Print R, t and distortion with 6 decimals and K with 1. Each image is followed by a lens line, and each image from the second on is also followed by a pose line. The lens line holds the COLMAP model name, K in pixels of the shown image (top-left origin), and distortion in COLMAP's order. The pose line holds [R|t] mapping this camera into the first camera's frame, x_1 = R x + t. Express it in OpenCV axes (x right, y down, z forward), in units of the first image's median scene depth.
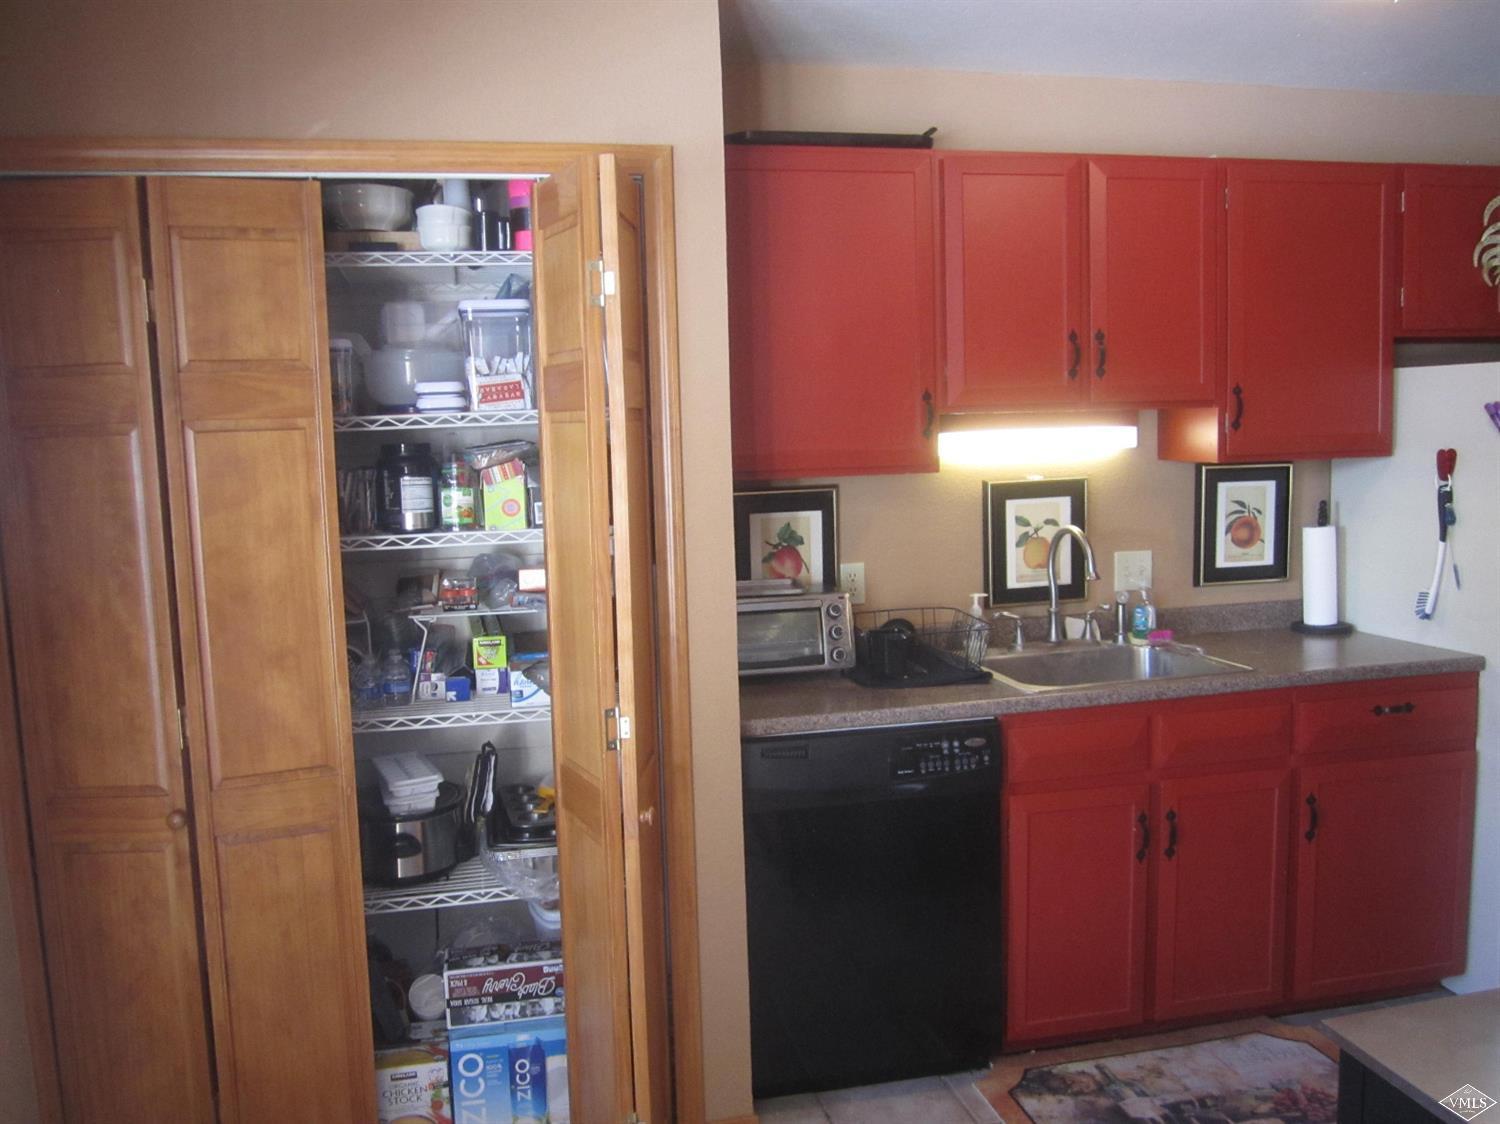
lens RADIAL K [[1247.4, 0, 748.2], [0, 1247.4, 563.4], [0, 0, 1]] dist [-0.053392, 0.024897]
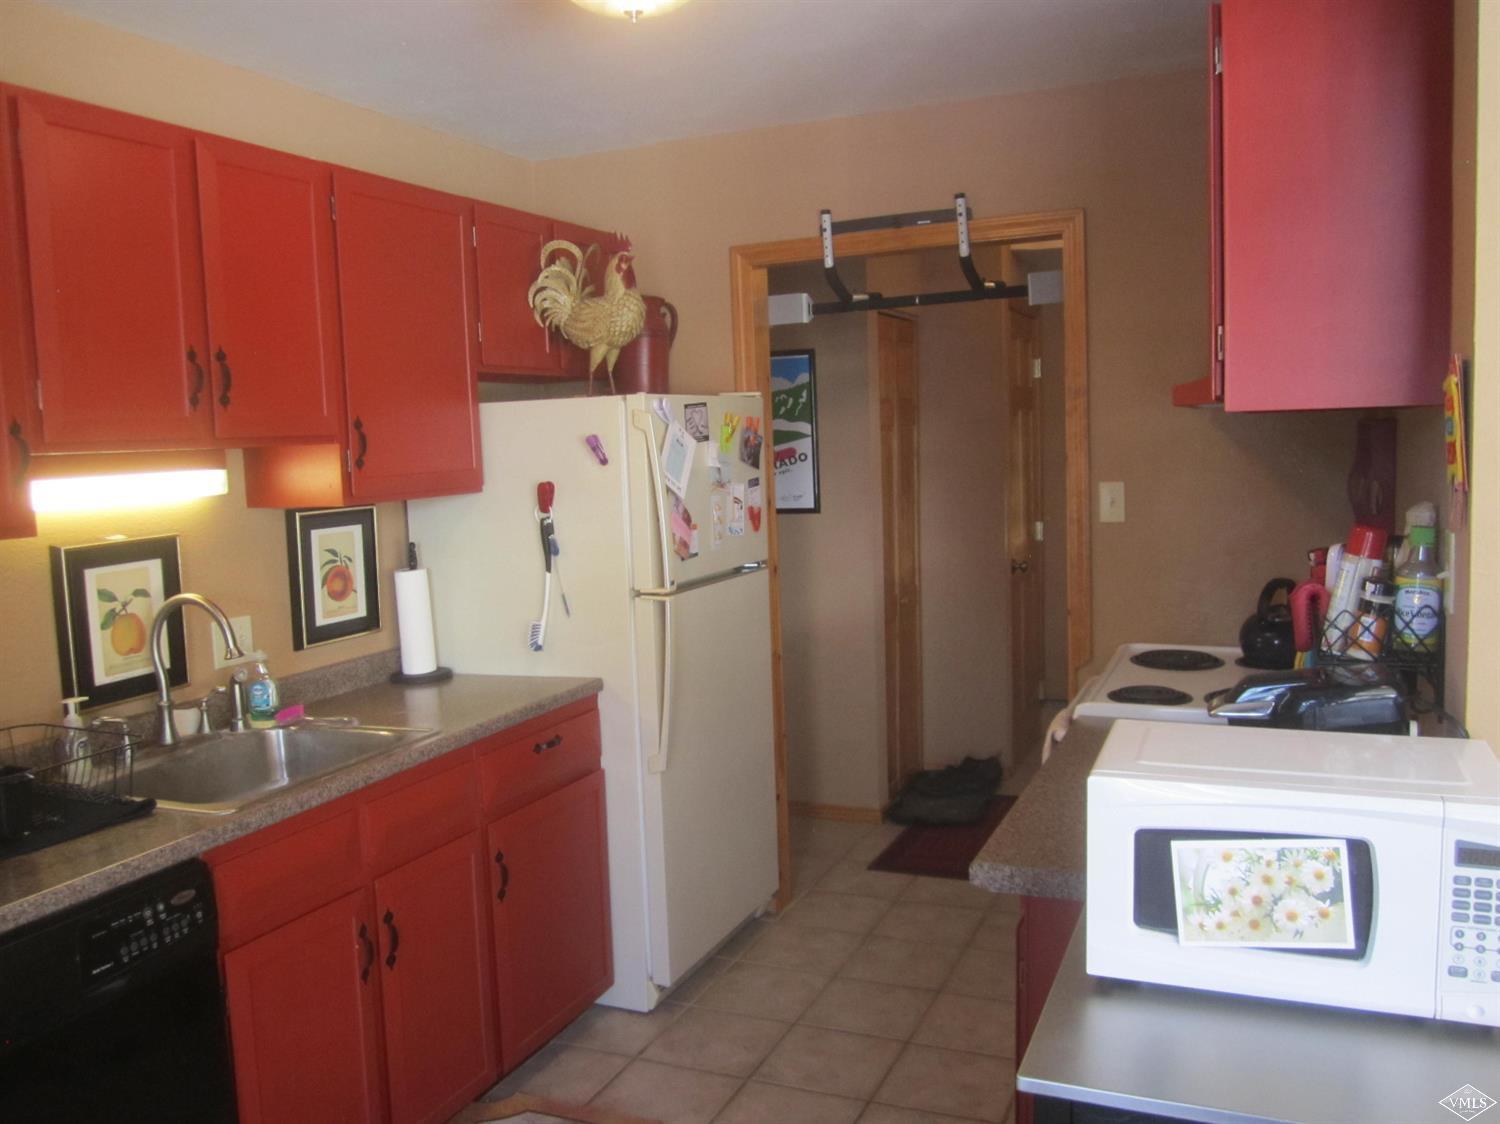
lens RADIAL K [[1247.4, 0, 751.0], [0, 1247.4, 556.3], [0, 0, 1]] dist [-0.053392, 0.024897]
pose [[0.590780, -0.073991, 0.803433, -0.155901], [0.112913, 0.993569, 0.008474, -0.020001], [-0.798893, 0.085712, 0.595335, 0.237748]]
